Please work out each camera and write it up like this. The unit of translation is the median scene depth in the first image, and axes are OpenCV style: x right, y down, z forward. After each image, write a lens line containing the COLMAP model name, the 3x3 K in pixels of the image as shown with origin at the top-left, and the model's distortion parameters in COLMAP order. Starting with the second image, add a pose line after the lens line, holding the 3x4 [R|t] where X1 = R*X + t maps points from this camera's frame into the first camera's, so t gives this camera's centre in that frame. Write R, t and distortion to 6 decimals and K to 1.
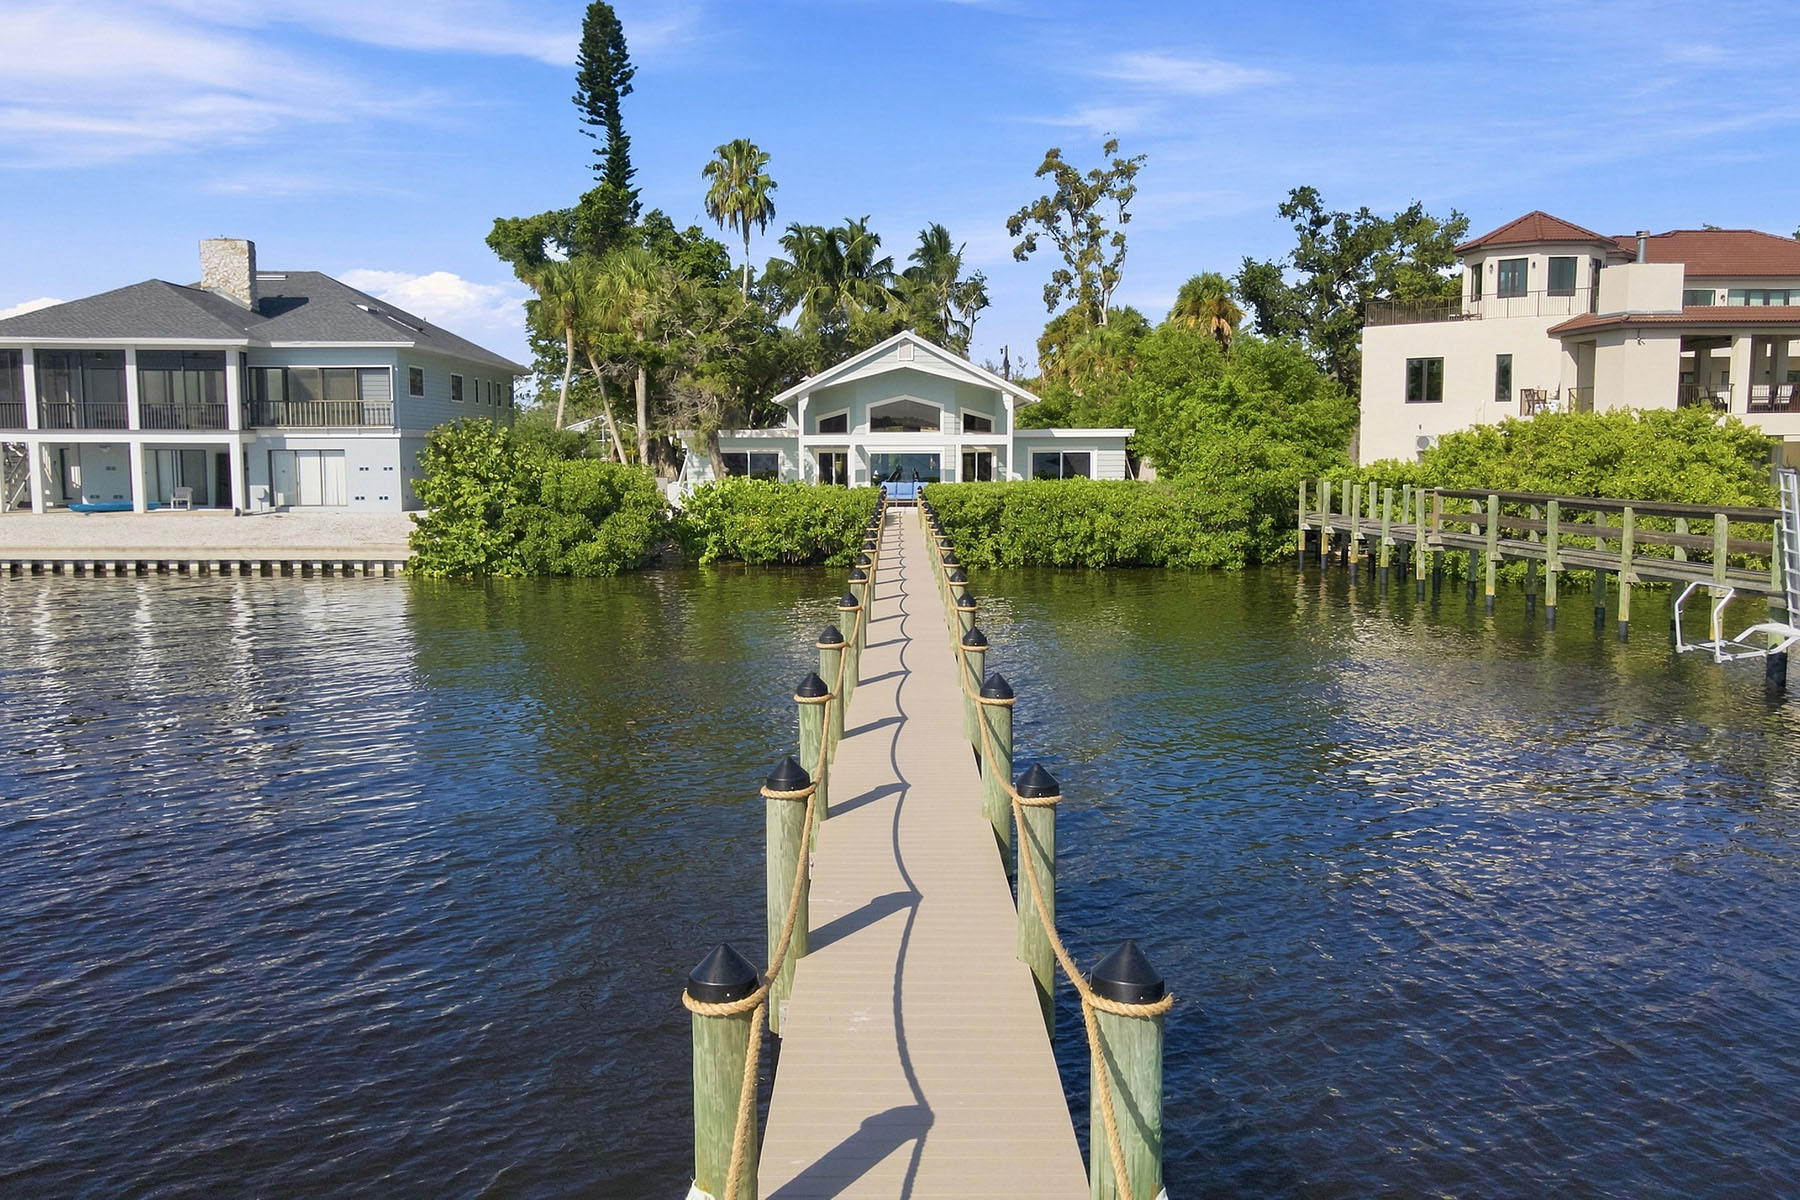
lens RADIAL K [[1618.8, 0, 900.0], [0, 1618.8, 600.0], [0, 0, 1]] dist [0.064652, -0.010304]
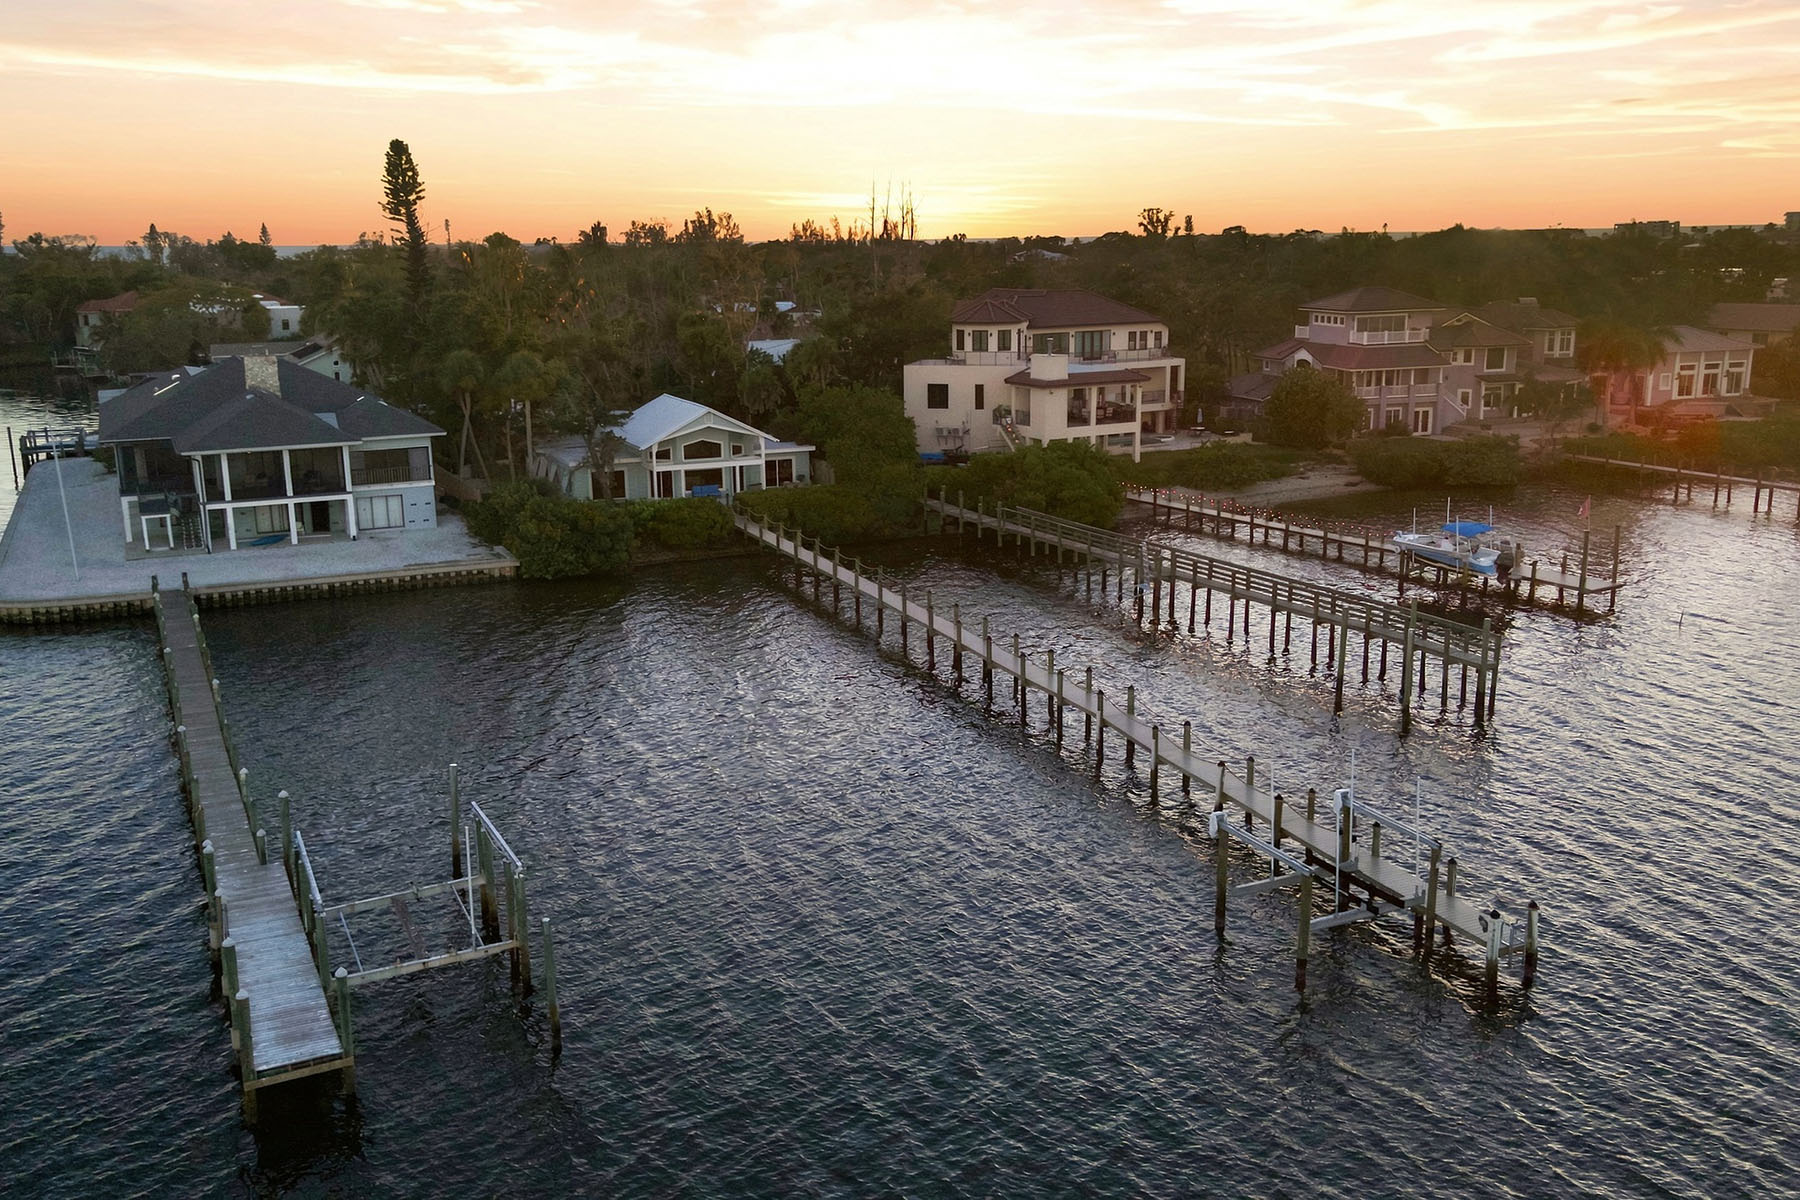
lens RADIAL K [[1618.8, 0, 900.0], [0, 1618.8, 600.0], [0, 0, 1]] dist [0.064652, -0.010304]
pose [[0.908051, -0.097294, 0.407403, -0.486737], [0.043027, 0.989170, 0.140325, -0.170292], [-0.416643, -0.109893, 0.902403, -0.652510]]
